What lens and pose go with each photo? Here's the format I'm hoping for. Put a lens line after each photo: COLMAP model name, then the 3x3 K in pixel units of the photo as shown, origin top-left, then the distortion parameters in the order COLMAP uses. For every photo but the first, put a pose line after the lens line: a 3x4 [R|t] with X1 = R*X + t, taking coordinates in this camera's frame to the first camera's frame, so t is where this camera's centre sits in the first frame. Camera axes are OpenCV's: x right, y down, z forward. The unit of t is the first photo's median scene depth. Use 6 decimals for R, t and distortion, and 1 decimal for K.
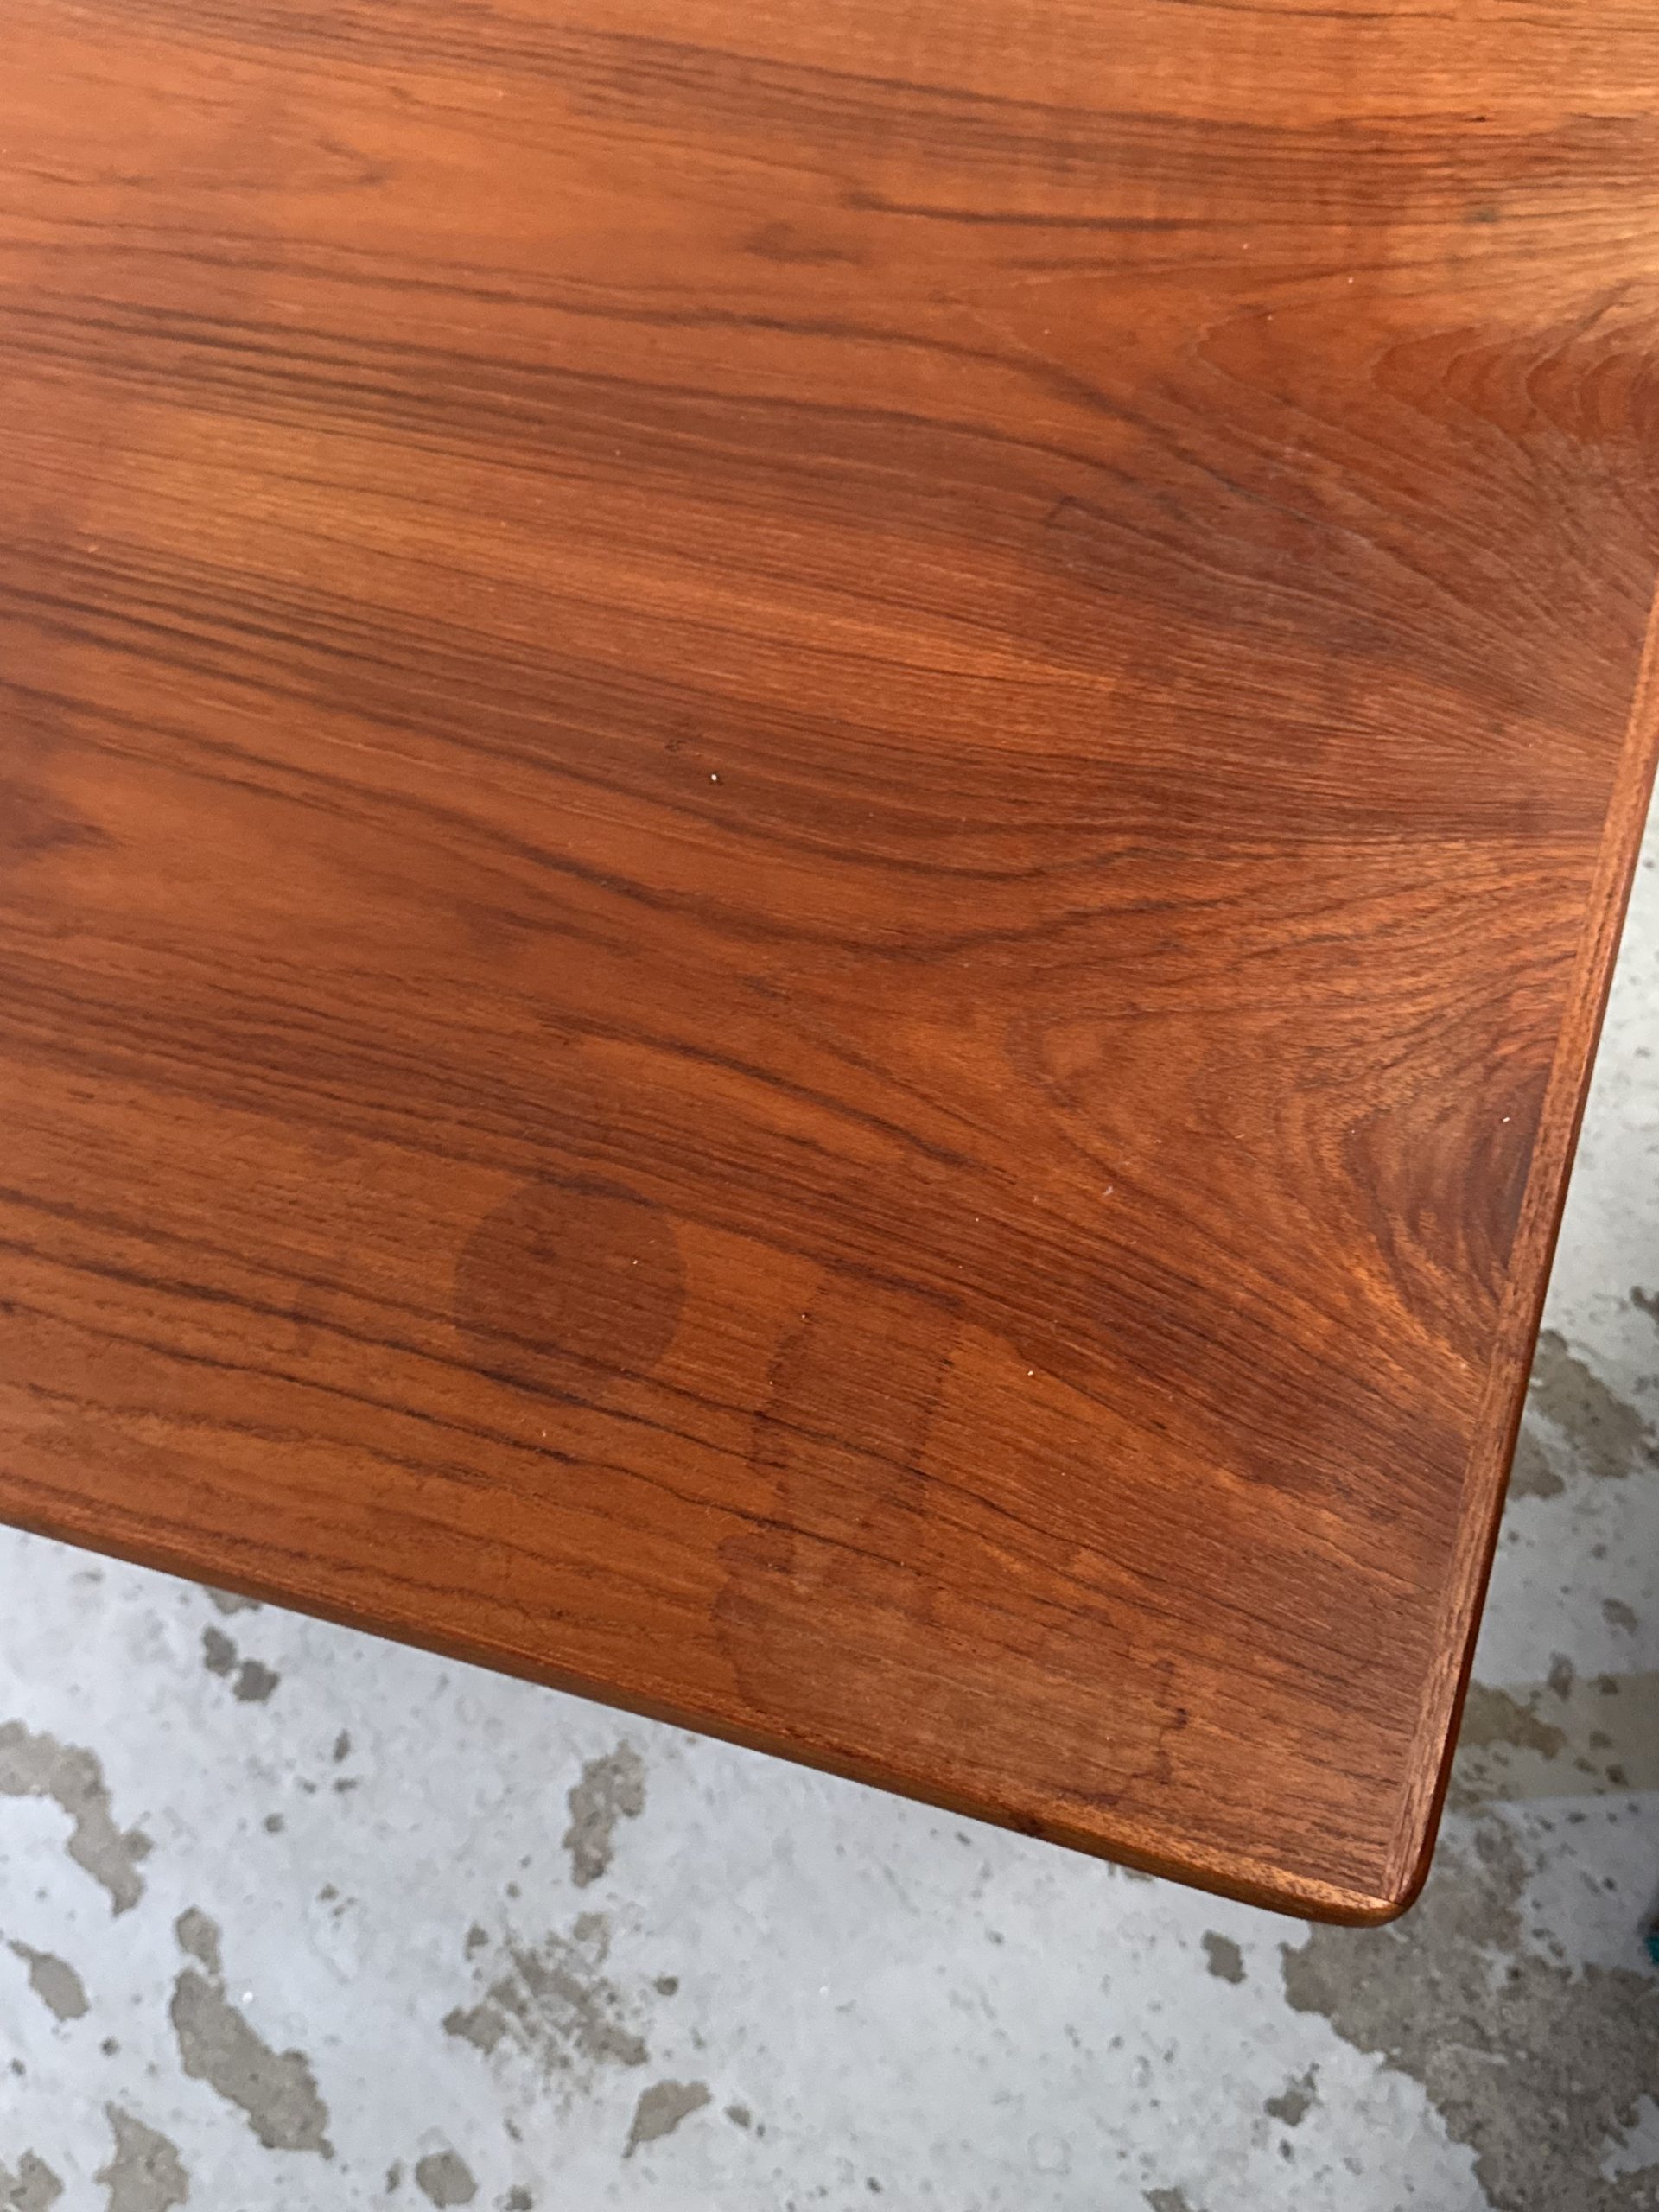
lens RADIAL K [[2226.5, 0, 803.0], [0, 2226.5, 1104.2], [0, 0, 1]] dist [0.218252, -0.715740]
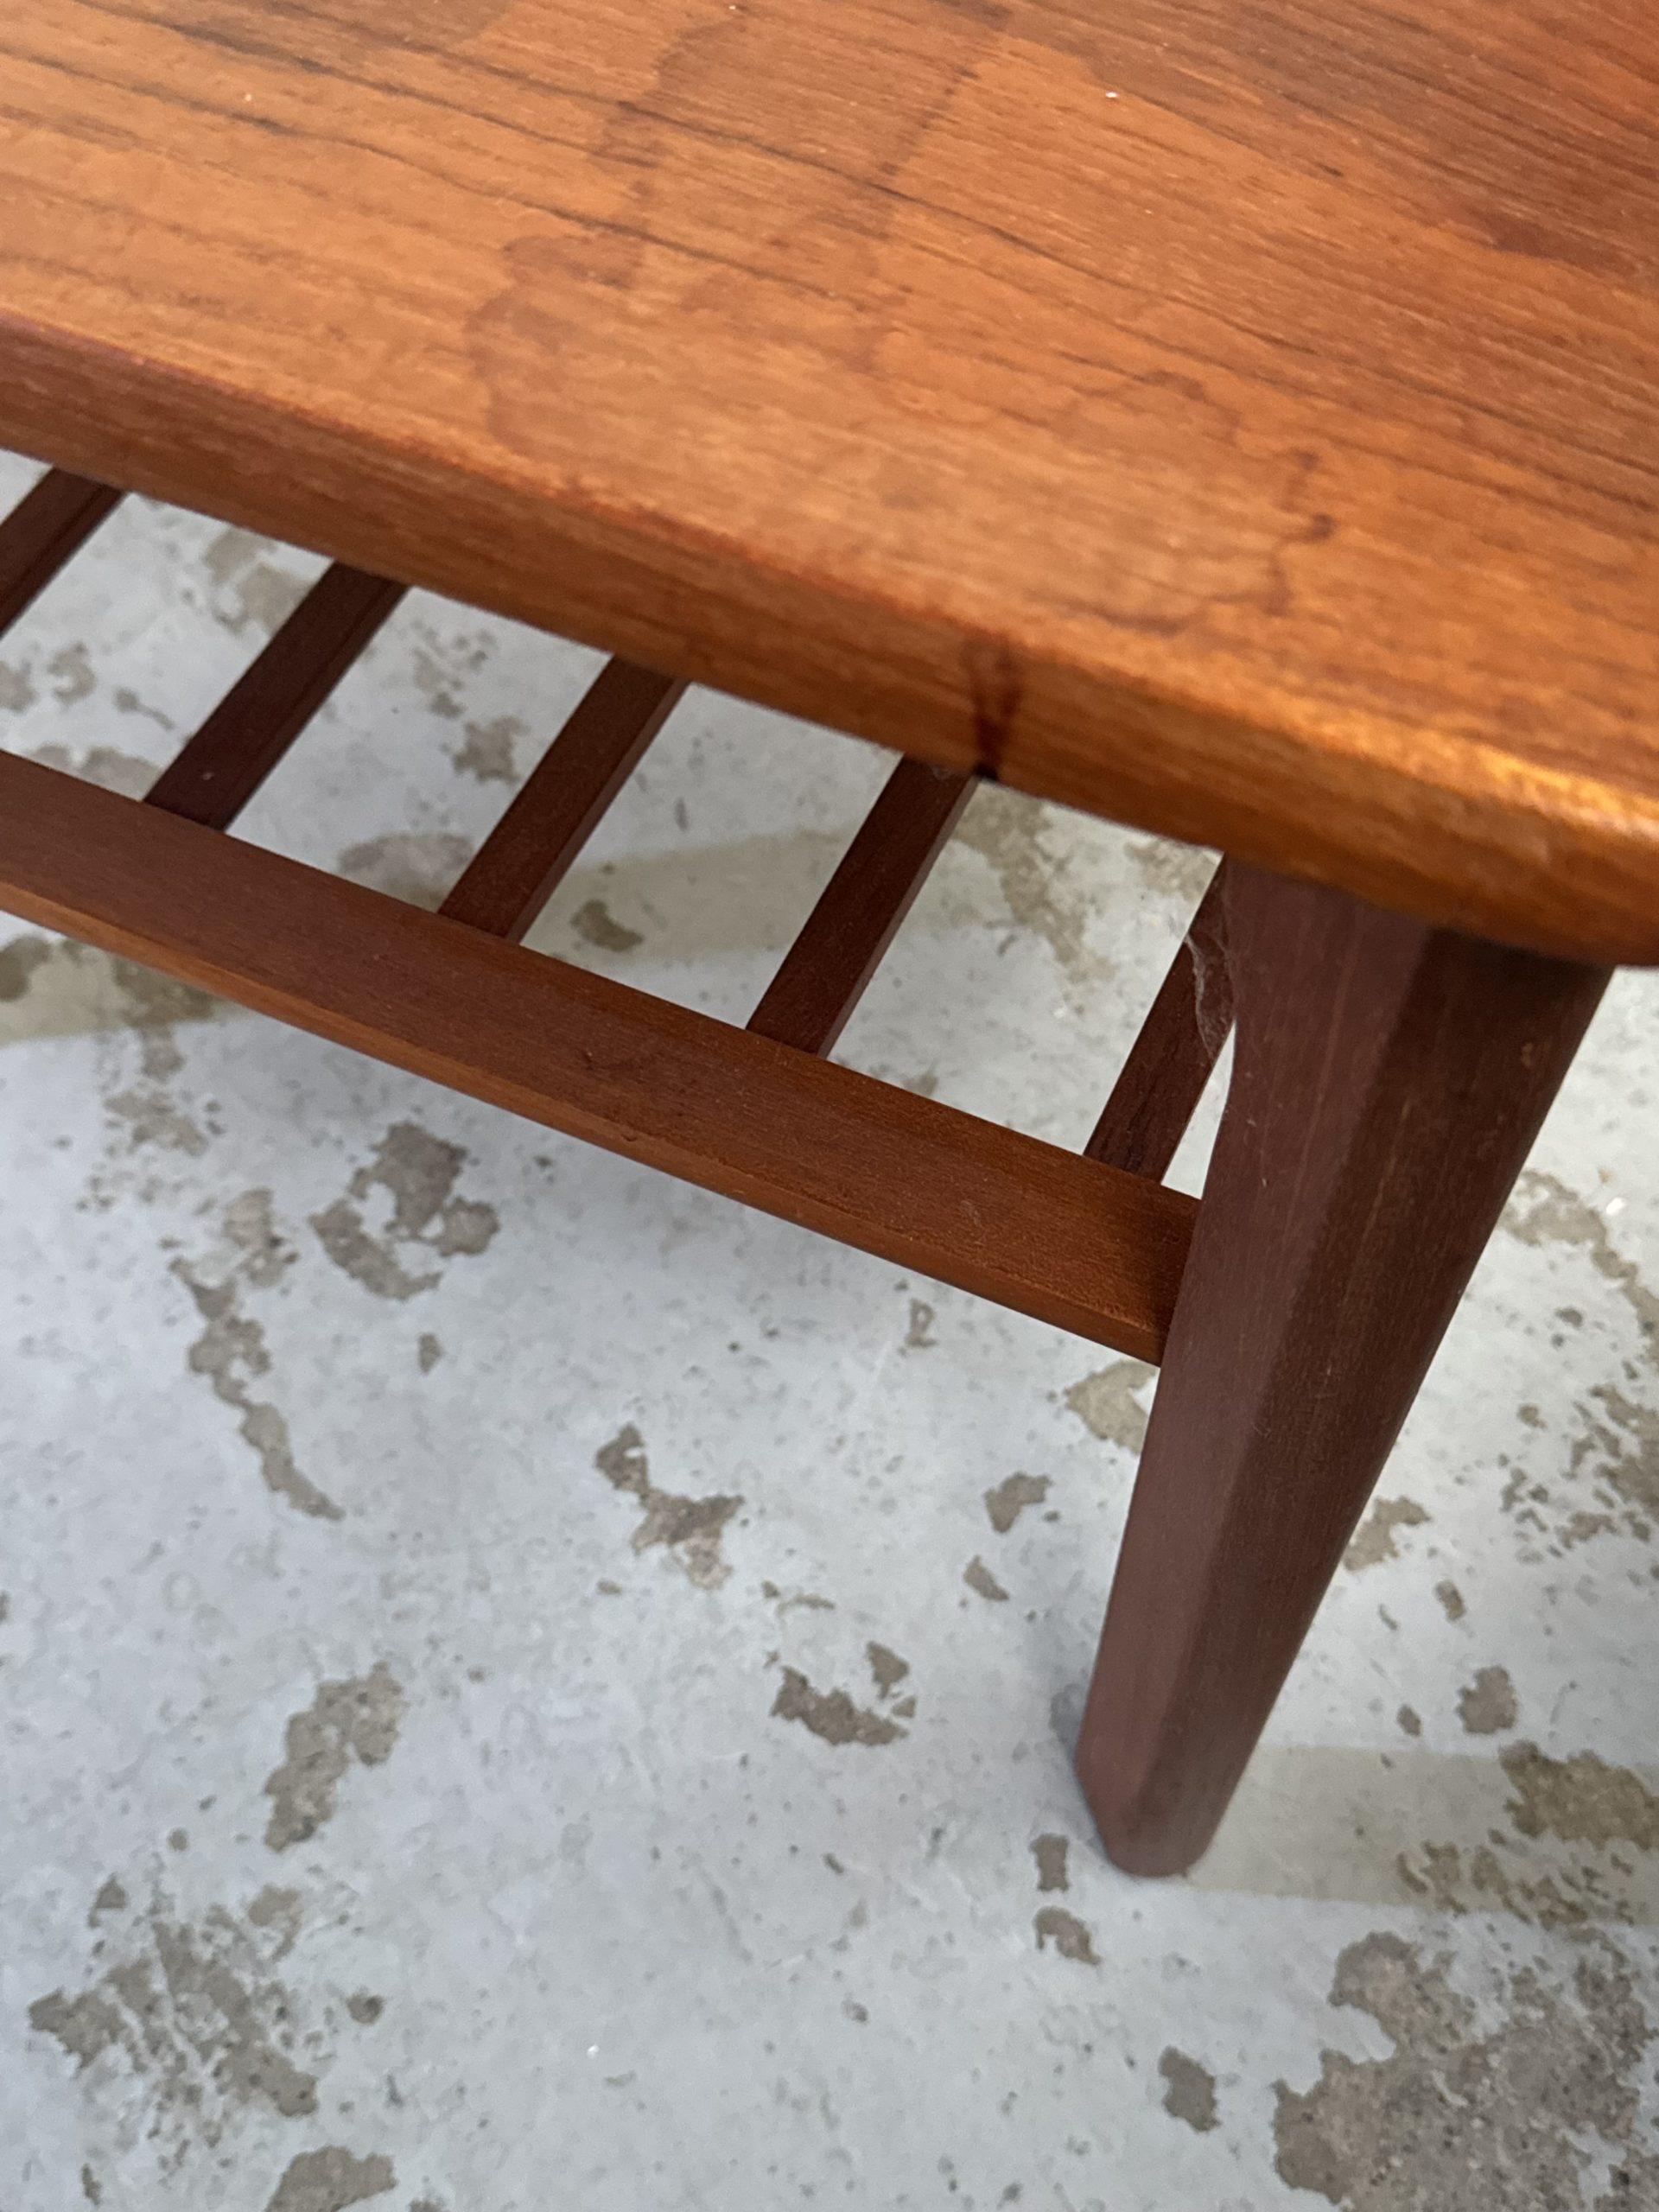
lens RADIAL K [[2291.3, 0, 825.0], [0, 2291.3, 1070.5], [0, 0, 1]] dist [0.070247, -0.236295]
pose [[0.985881, 0.165860, -0.023019, 0.045812], [-0.166417, 0.955256, -0.244521, 0.275905], [-0.018567, 0.244899, 0.969371, 0.270884]]
